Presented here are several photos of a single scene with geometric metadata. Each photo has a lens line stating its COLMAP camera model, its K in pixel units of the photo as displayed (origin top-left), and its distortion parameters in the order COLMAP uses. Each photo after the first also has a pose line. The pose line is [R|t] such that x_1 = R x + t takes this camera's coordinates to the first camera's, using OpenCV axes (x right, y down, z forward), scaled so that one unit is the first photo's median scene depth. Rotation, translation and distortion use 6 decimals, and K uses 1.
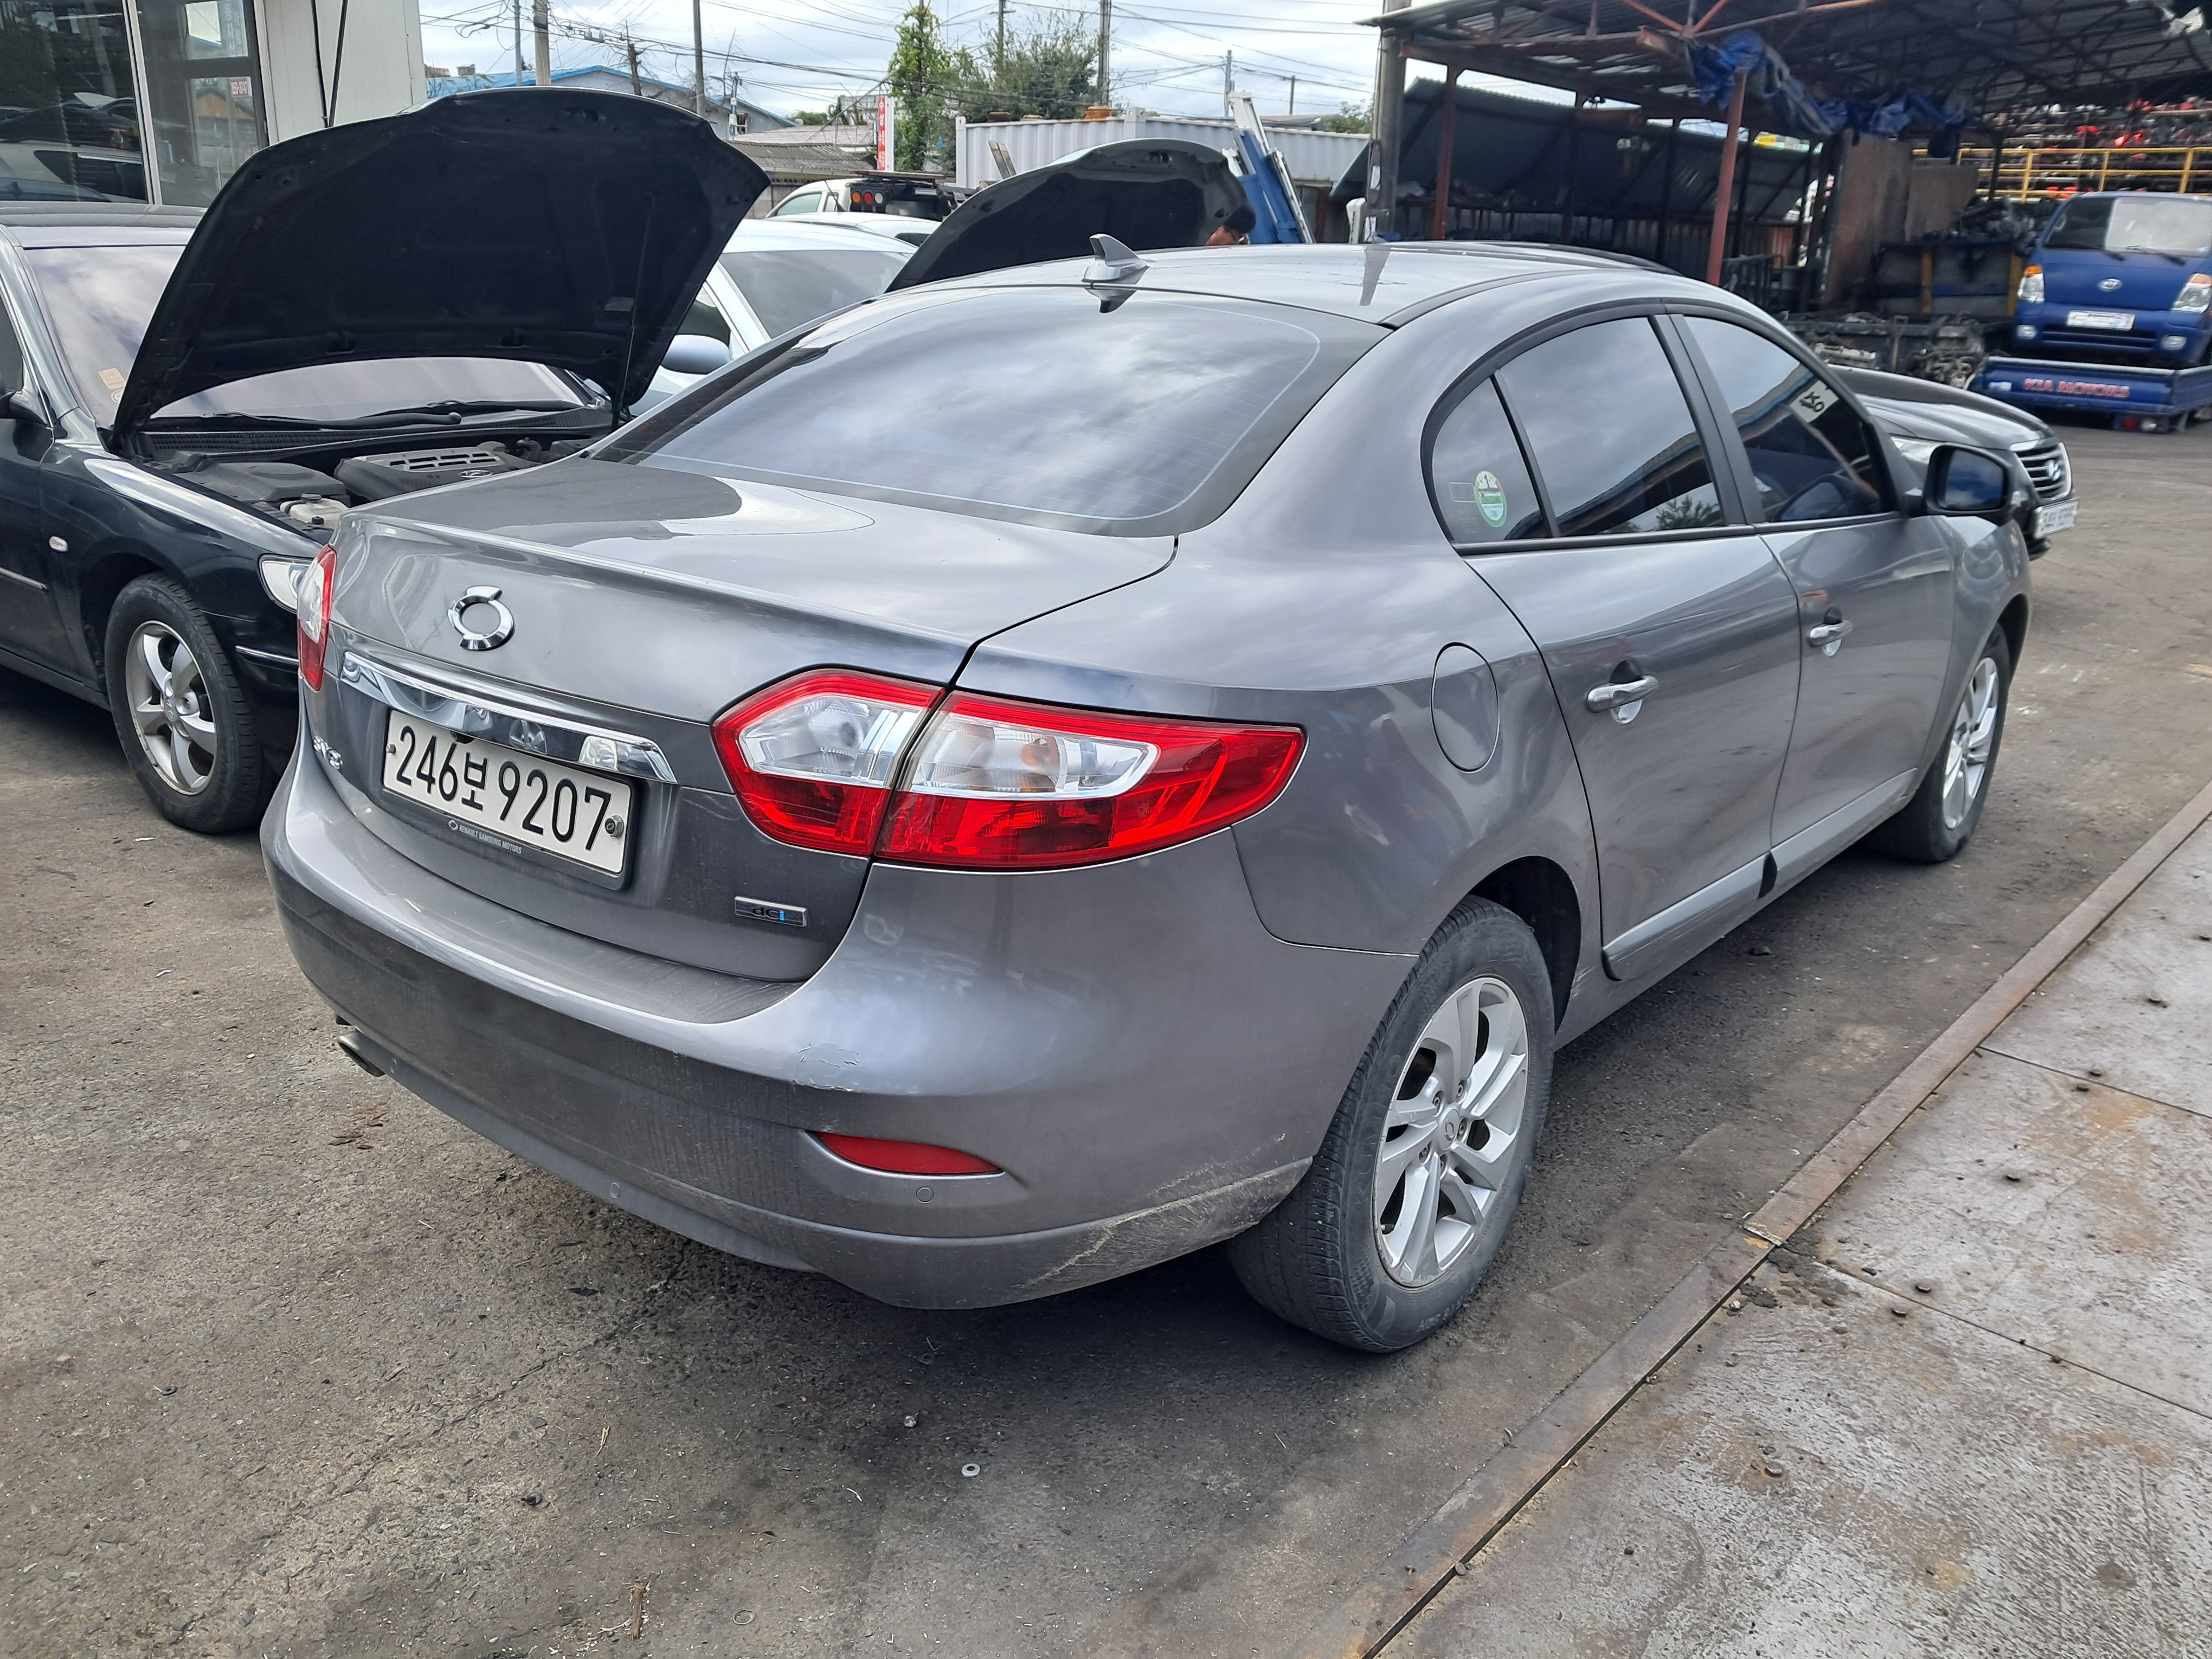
lens RADIAL K [[1794.0, 0, 1106.0], [0, 1794.0, 829.5], [0, 0, 1]] dist [-0.026375, 0.043098]
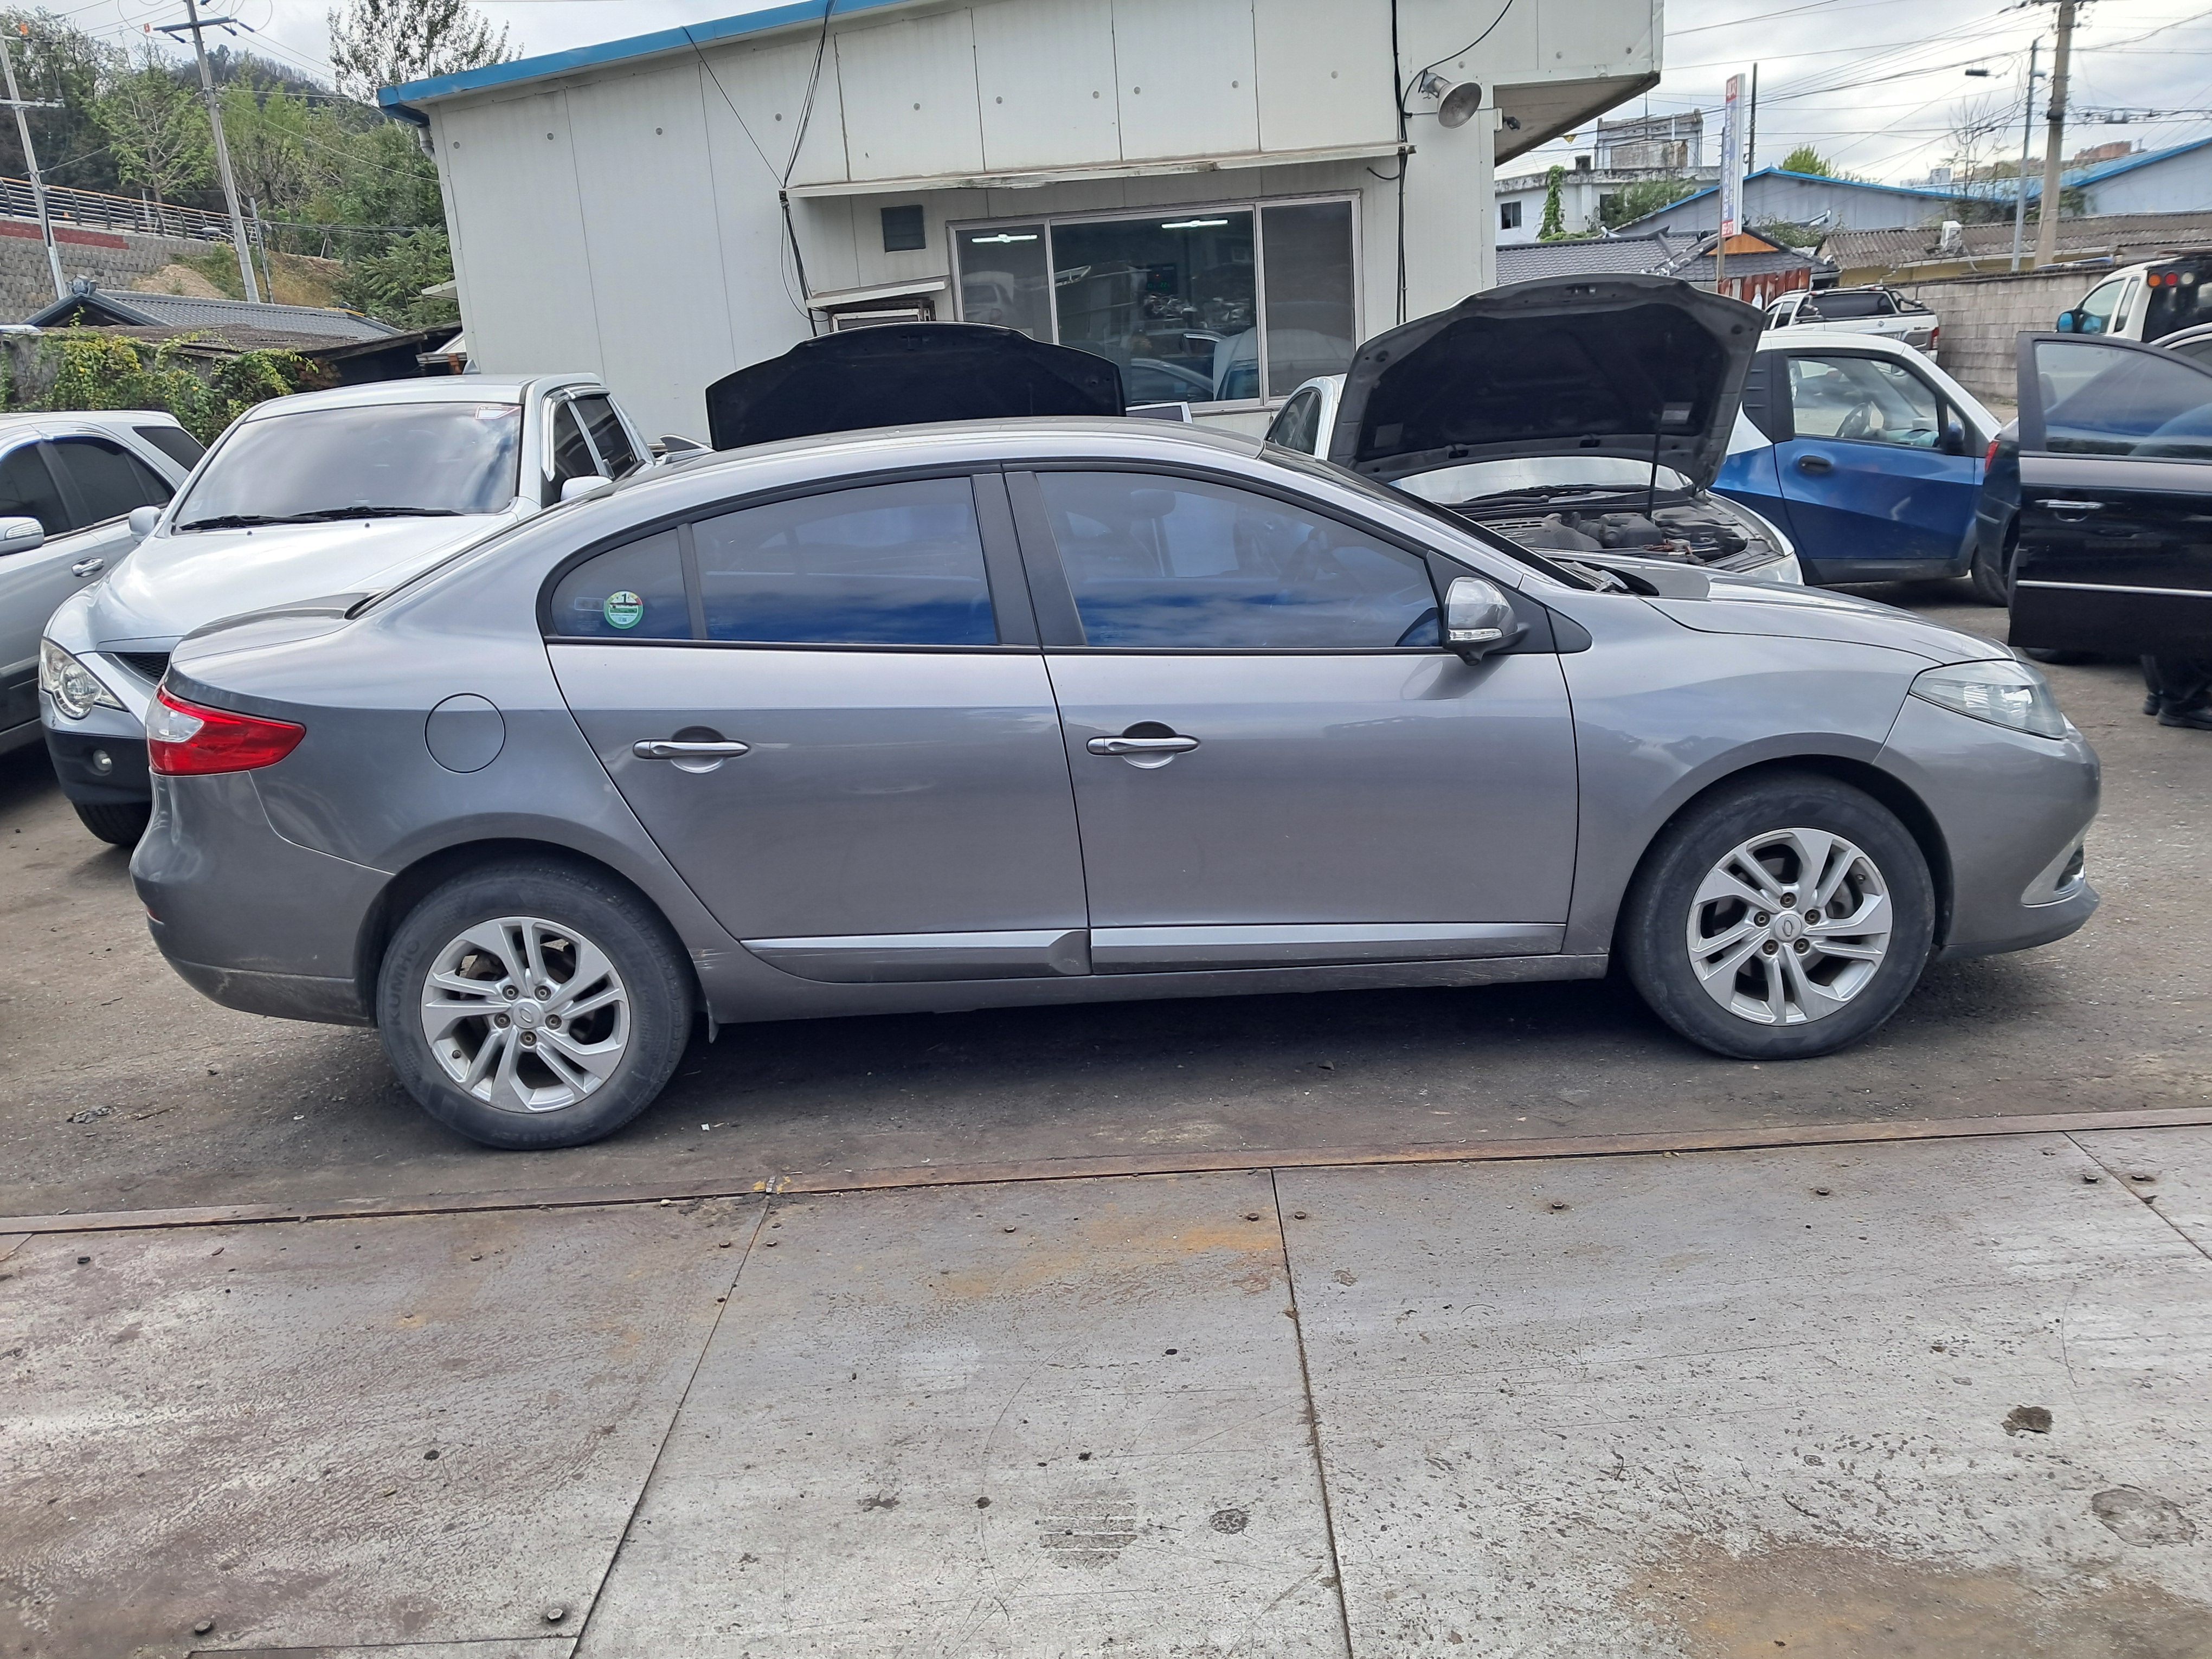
lens RADIAL K [[1749.1, 0, 1106.0], [0, 1749.1, 829.5], [0, 0, 1]] dist [-0.029651, 0.068571]
pose [[0.652605, 0.134383, -0.745686, 3.001703], [-0.169248, 0.985134, 0.029413, -0.216107], [0.738554, 0.107011, 0.665648, 0.650728]]
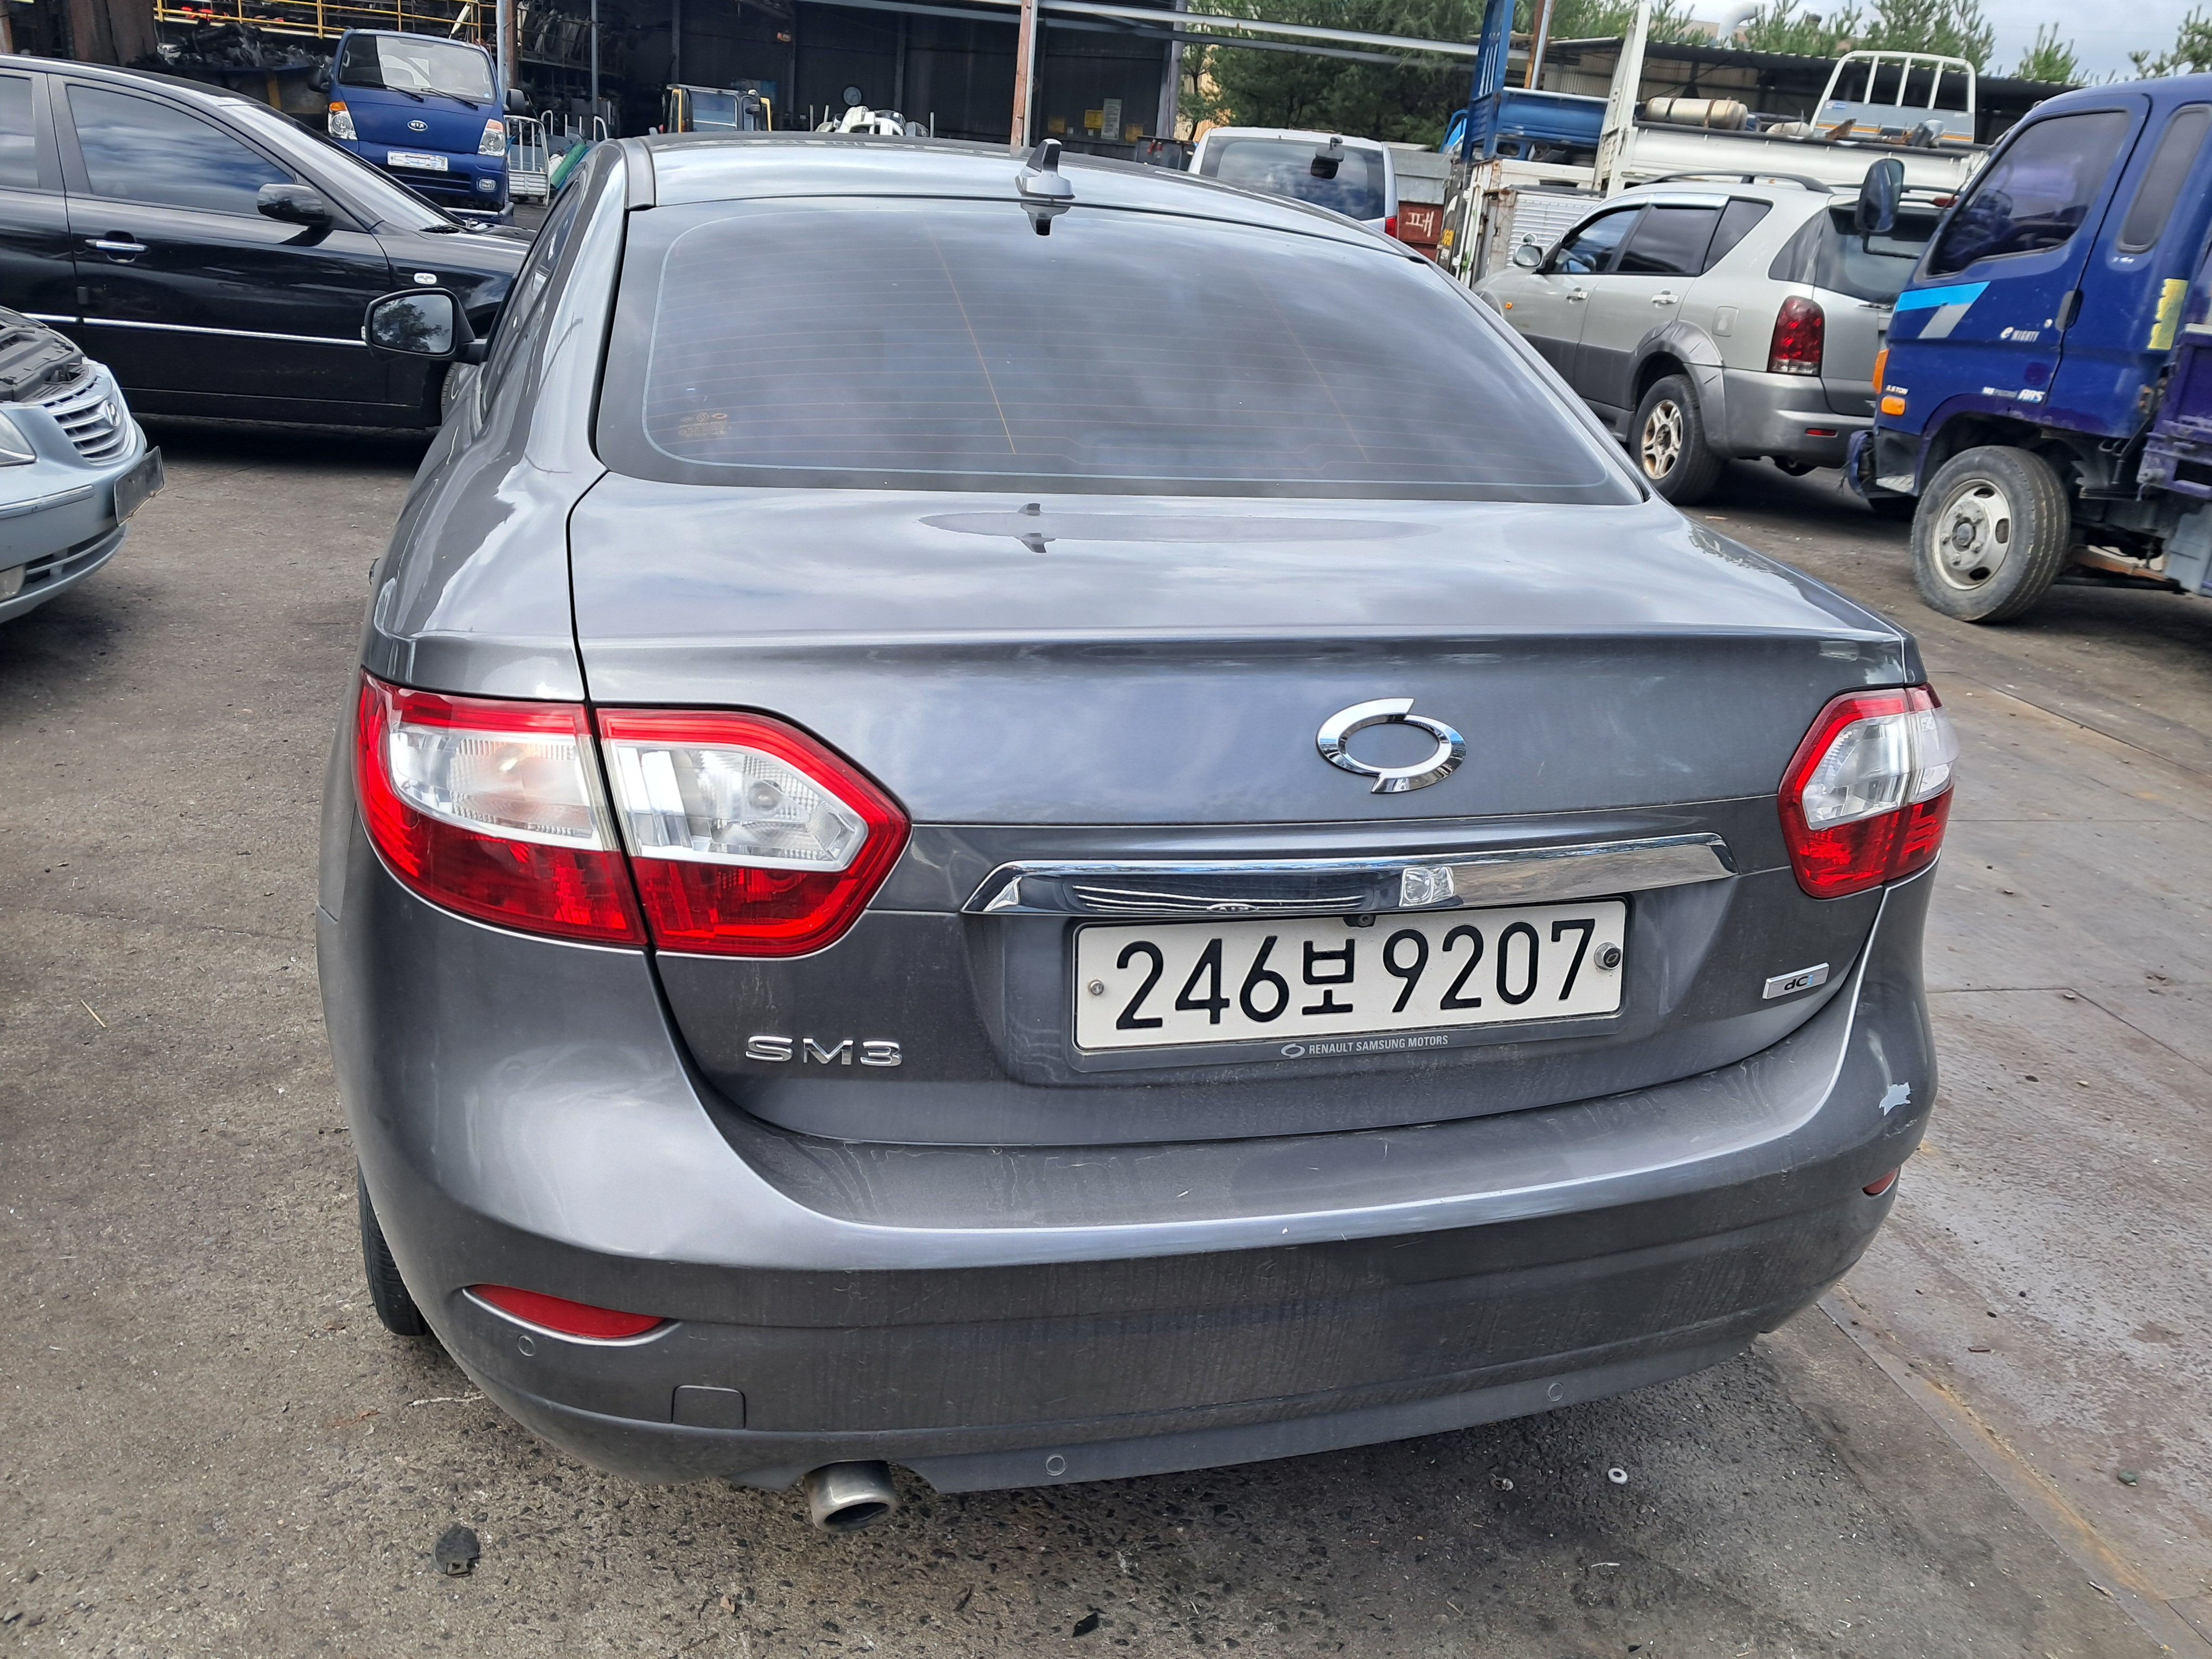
lens RADIAL K [[1755.3, 0, 1112.2], [0, 1755.3, 810.1], [0, 0, 1]] dist [0.015747, -0.002655]
pose [[0.570240, -0.262600, 0.778375, -0.331817], [0.195952, 0.963660, 0.181554, -0.083225], [-0.797765, 0.048995, 0.600975, 0.238298]]
